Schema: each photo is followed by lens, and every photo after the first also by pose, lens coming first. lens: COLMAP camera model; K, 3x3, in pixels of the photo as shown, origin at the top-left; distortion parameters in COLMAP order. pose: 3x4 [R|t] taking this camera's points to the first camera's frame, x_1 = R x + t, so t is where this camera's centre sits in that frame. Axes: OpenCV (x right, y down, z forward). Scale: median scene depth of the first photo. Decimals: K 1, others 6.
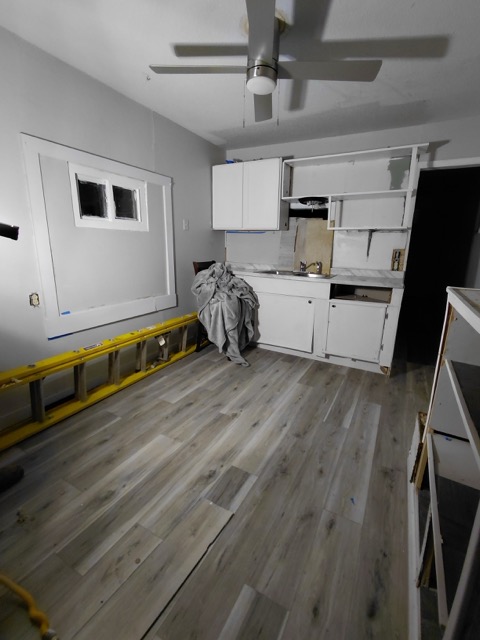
lens RADIAL K [[295.8, 0, 243.4], [0, 295.8, 311.3], [0, 0, 1]] dist [-0.000797, -0.000829]
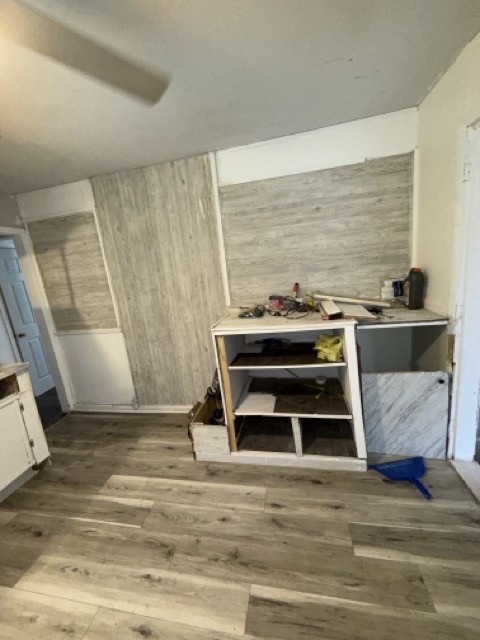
lens RADIAL K [[253.8, 0, 240.0], [0, 253.8, 320.0], [0, 0, 1]] dist [0.000818, -0.000051]
pose [[-0.287082, -0.199804, 0.936836, -0.476649], [0.310707, 0.905704, 0.288376, -0.361612], [-0.906115, 0.373869, -0.197931, 0.873374]]
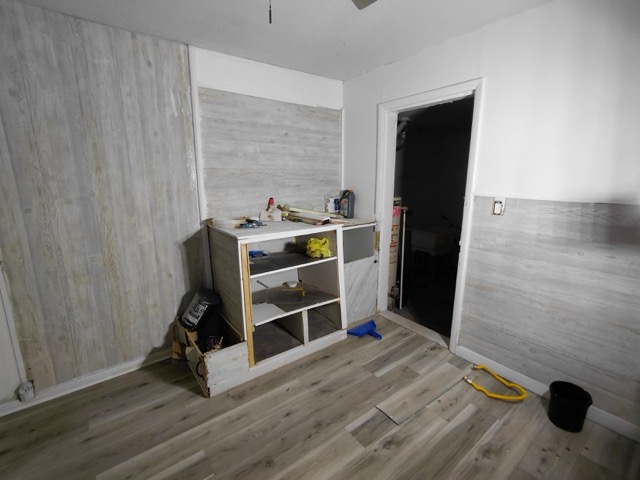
lens RADIAL K [[295.8, 0, 312.5], [0, 295.8, 240.3], [0, 0, 1]] dist [-0.000797, -0.000829]
pose [[-0.903640, -0.110918, 0.413681, -0.213219], [0.078544, 0.906586, 0.414648, -0.515612], [-0.421030, 0.407185, -0.810515, 1.622796]]
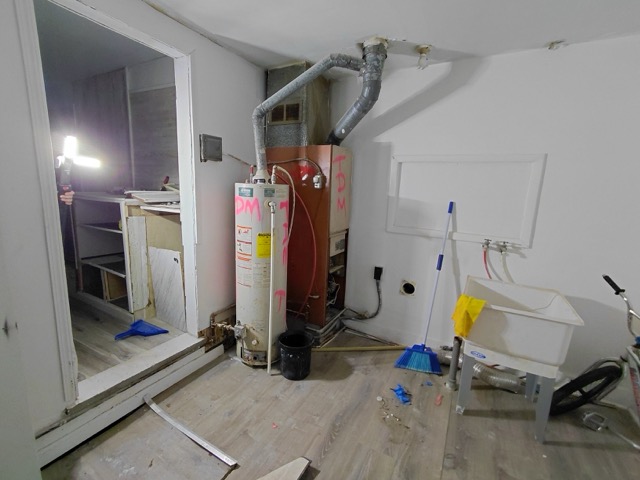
lens RADIAL K [[295.8, 0, 312.5], [0, 295.8, 240.3], [0, 0, 1]] dist [-0.000797, -0.000829]
pose [[0.023010, -0.202287, 0.979056, -1.155843], [0.191330, 0.962105, 0.194287, 0.134010], [-0.981256, 0.182852, 0.060842, -0.649823]]
